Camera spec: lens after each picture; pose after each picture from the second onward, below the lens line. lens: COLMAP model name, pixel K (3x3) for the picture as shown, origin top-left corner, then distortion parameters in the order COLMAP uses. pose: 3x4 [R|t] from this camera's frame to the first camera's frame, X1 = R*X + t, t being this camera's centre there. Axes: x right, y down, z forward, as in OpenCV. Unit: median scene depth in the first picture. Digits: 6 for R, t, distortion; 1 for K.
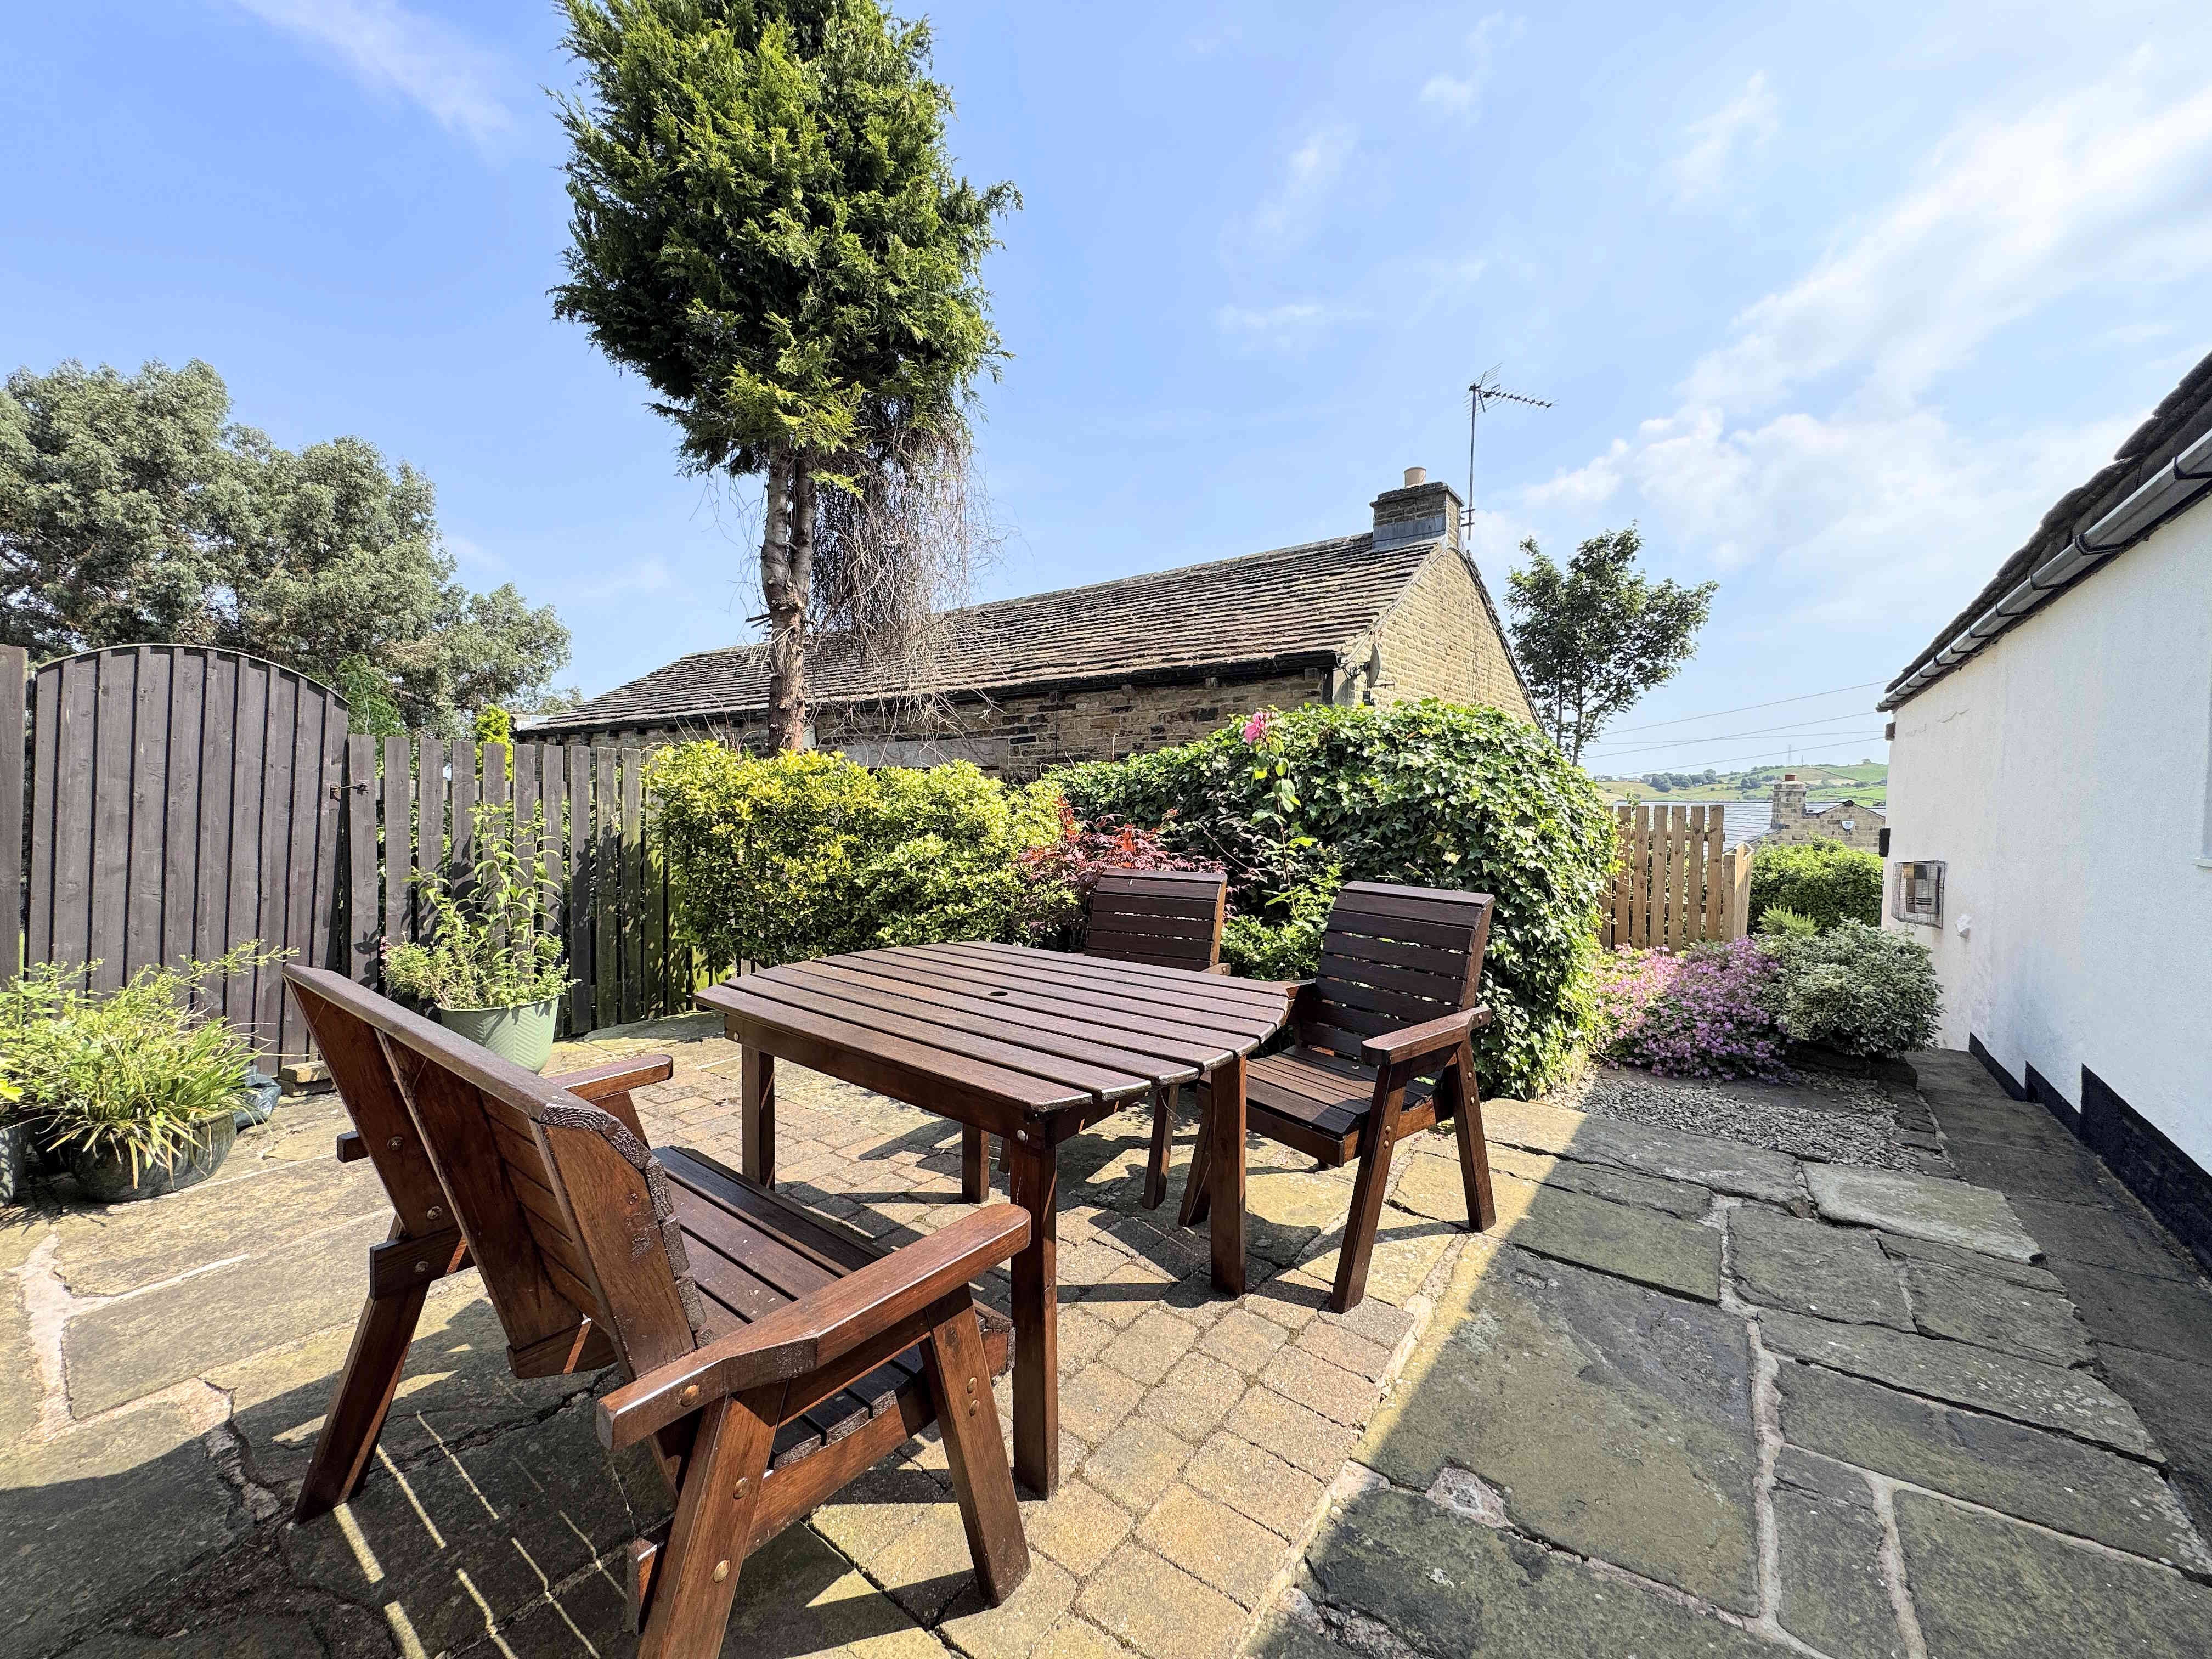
lens RADIAL K [[882.2, 0, 1103.8], [0, 882.2, 822.4], [0, 0, 1]] dist [-0.012537, -0.000302]
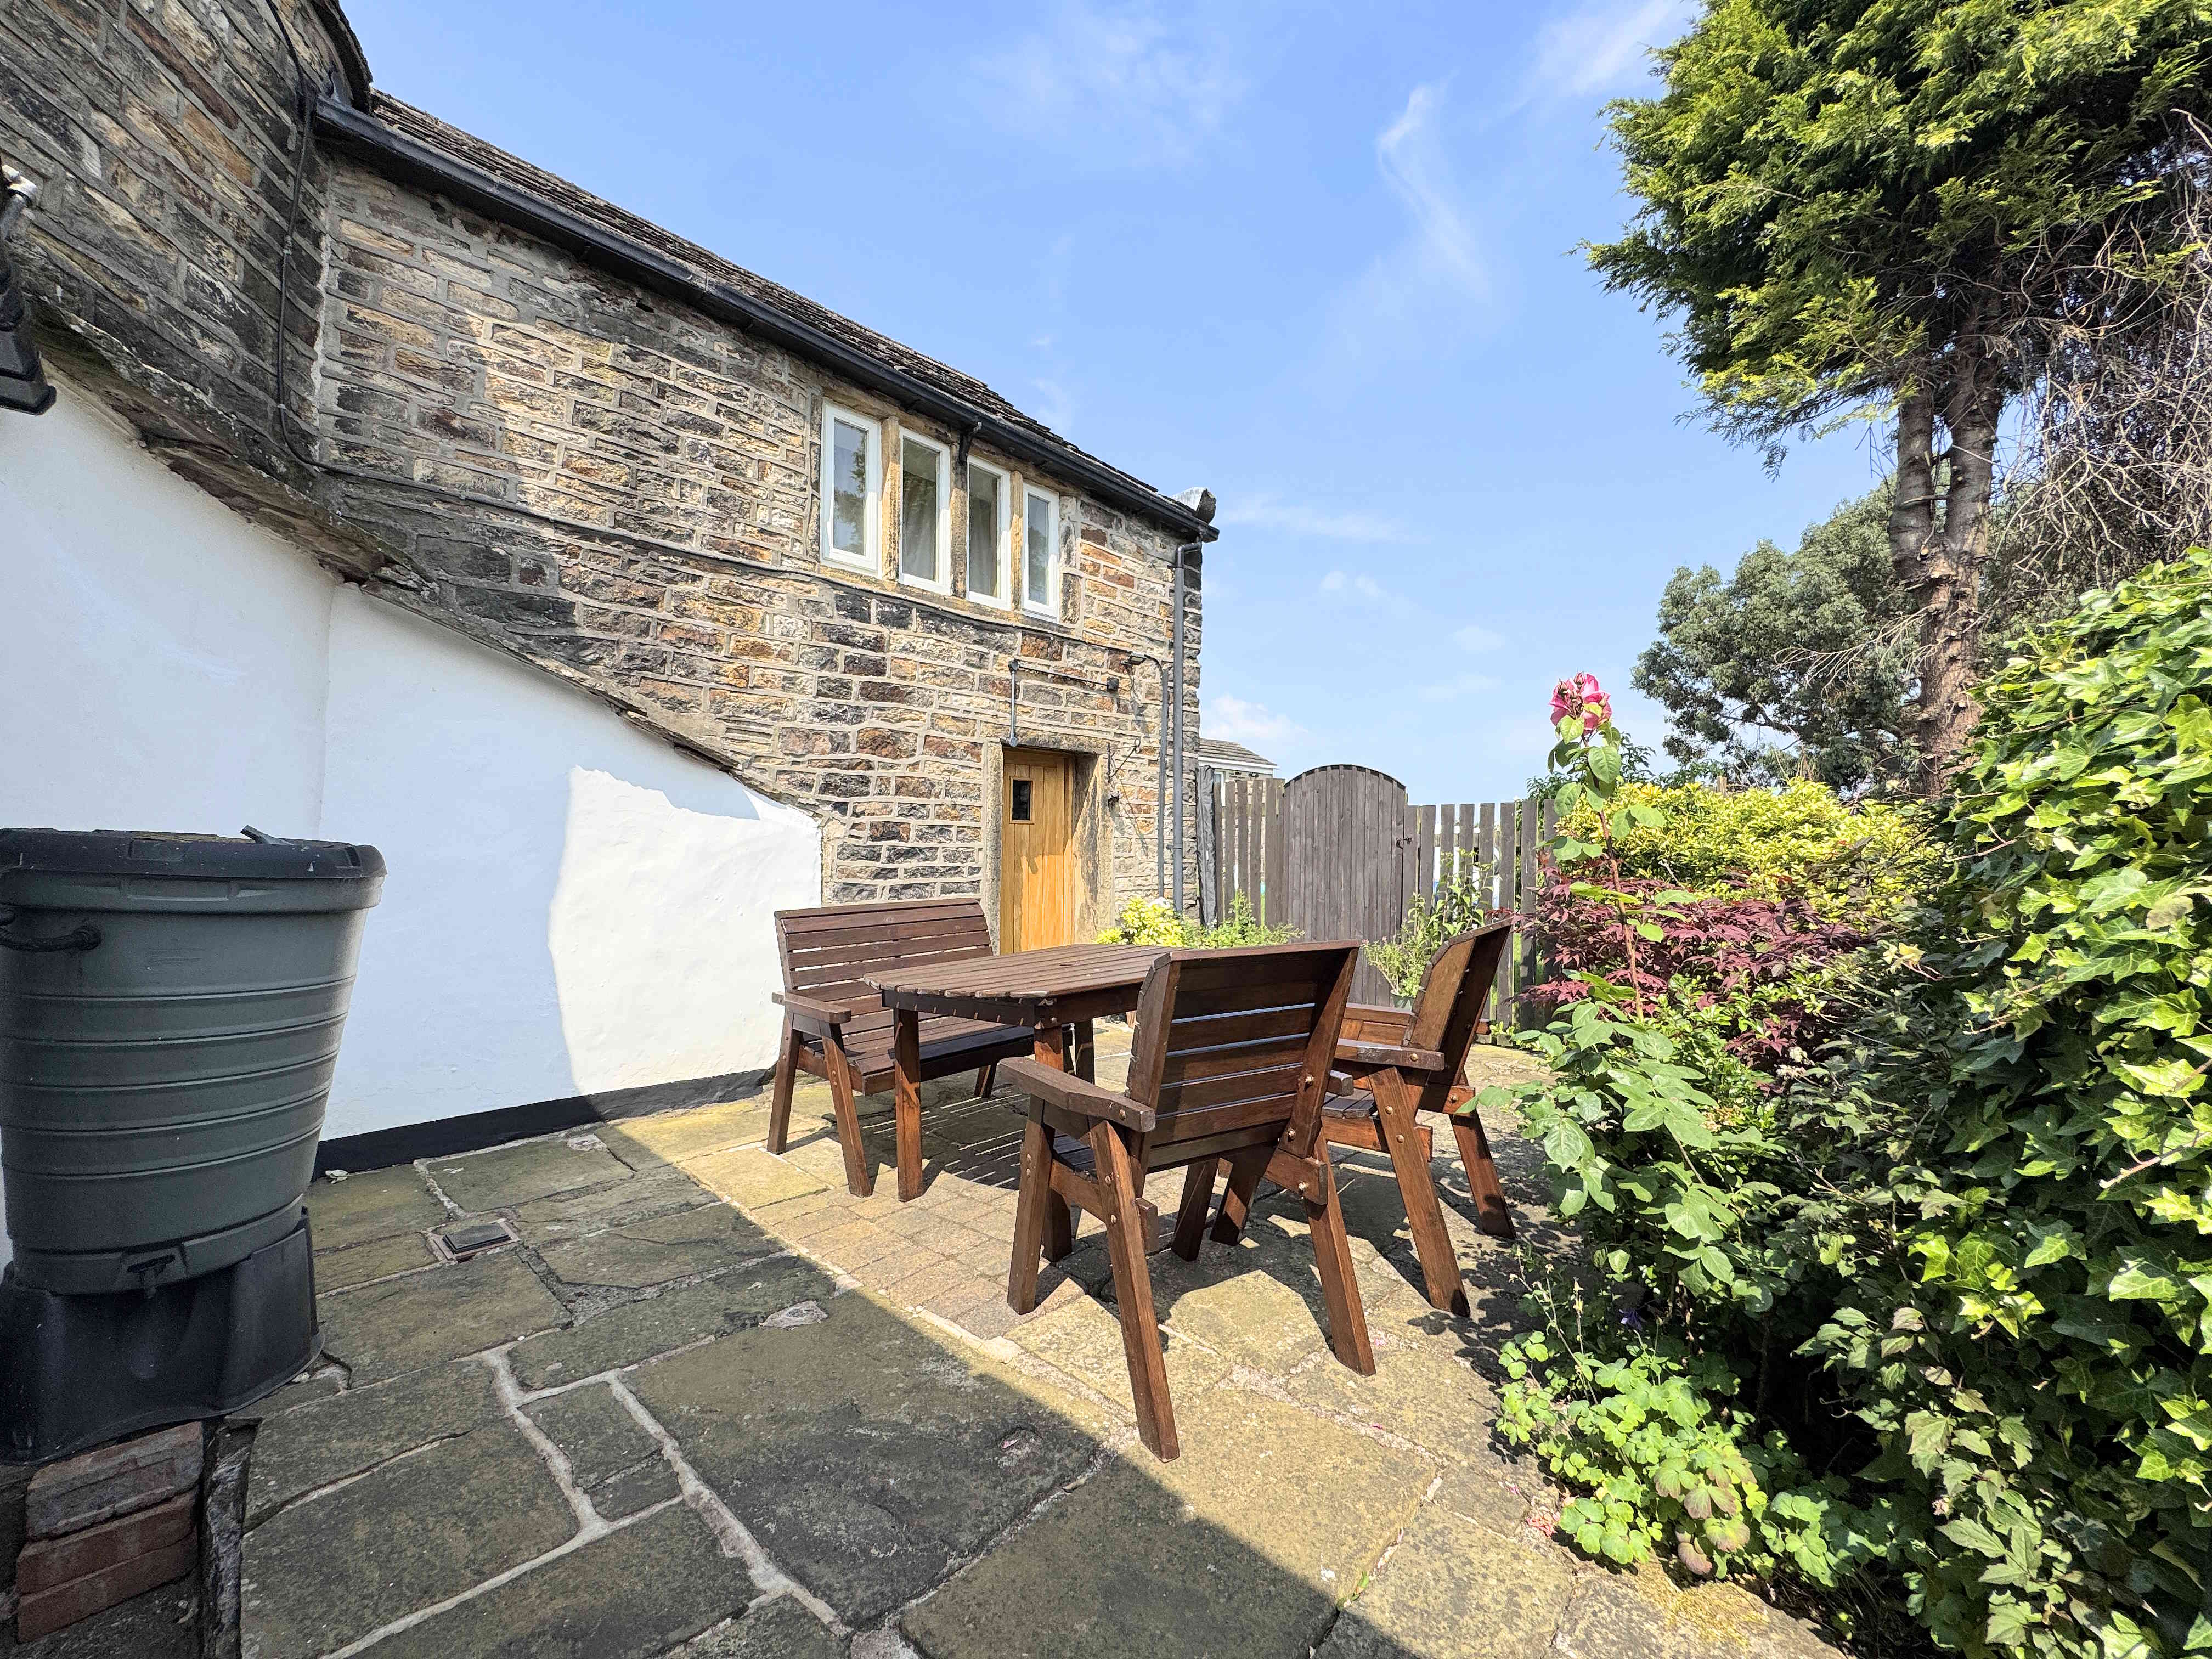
lens RADIAL K [[882.2, 0, 1105.7], [0, 882.2, 840.9], [0, 0, 1]] dist [-0.012537, -0.000302]
pose [[-0.130015, -0.029704, -0.991067, 1.783920], [-0.021426, 0.999402, -0.027143, 0.023845], [0.991281, 0.017706, -0.130573, 1.658966]]
